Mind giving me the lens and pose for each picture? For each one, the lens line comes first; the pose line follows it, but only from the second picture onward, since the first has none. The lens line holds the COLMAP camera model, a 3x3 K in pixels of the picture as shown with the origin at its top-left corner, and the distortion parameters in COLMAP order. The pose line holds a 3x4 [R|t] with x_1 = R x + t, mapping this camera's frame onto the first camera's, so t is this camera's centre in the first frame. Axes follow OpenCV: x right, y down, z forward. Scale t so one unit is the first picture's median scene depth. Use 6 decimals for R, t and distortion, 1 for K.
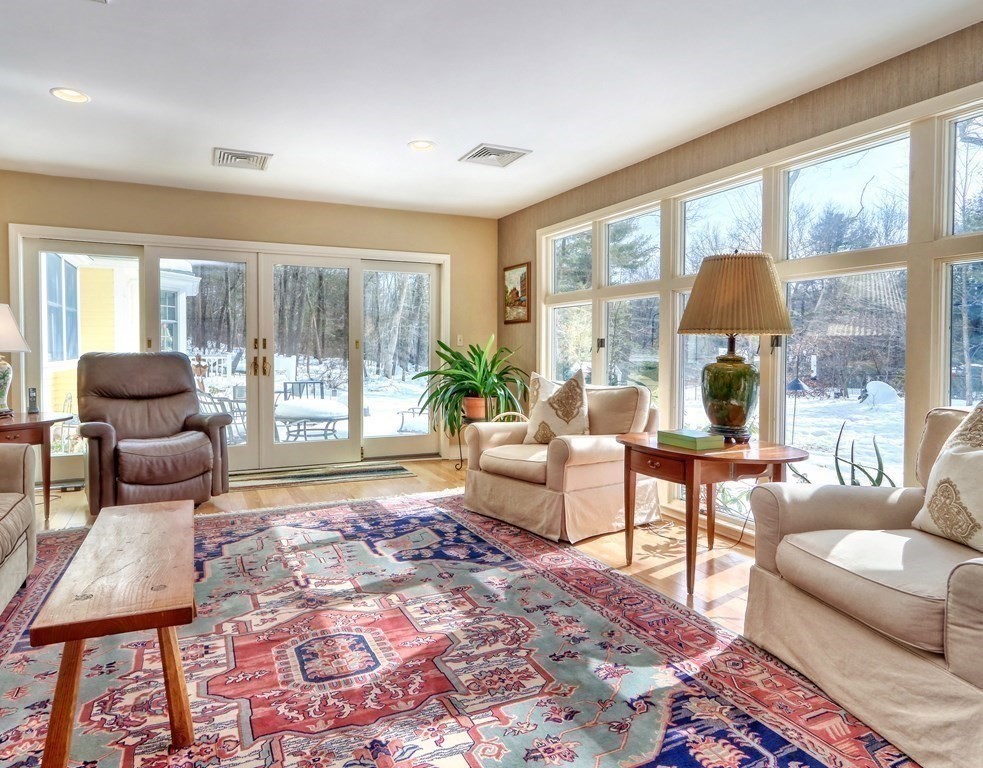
lens RADIAL K [[537.1, 0, 491.5], [0, 537.1, 384.0], [0, 0, 1]] dist [-0.000210, -0.000129]
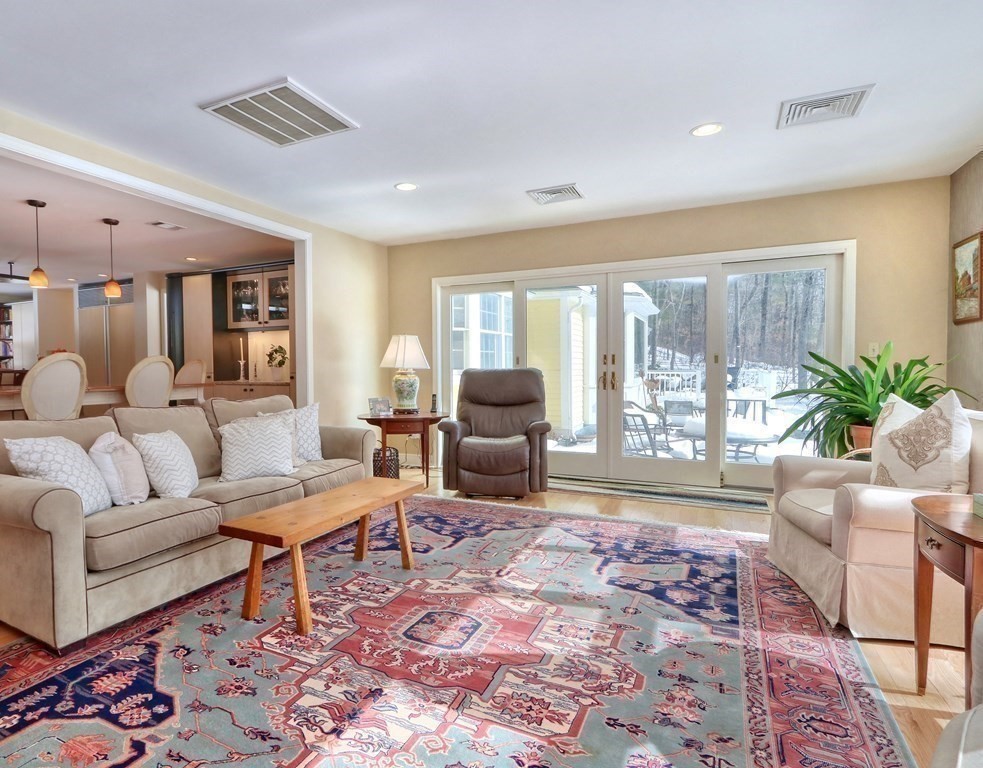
lens RADIAL K [[562.2, 0, 486.4], [0, 562.2, 404.6], [0, 0, 1]] dist [-0.001306, -0.000817]
pose [[0.657402, 0.043869, -0.752262, 0.385619], [-0.038815, 0.998950, 0.024335, -0.006758], [0.752540, 0.013201, 0.658414, 0.151533]]
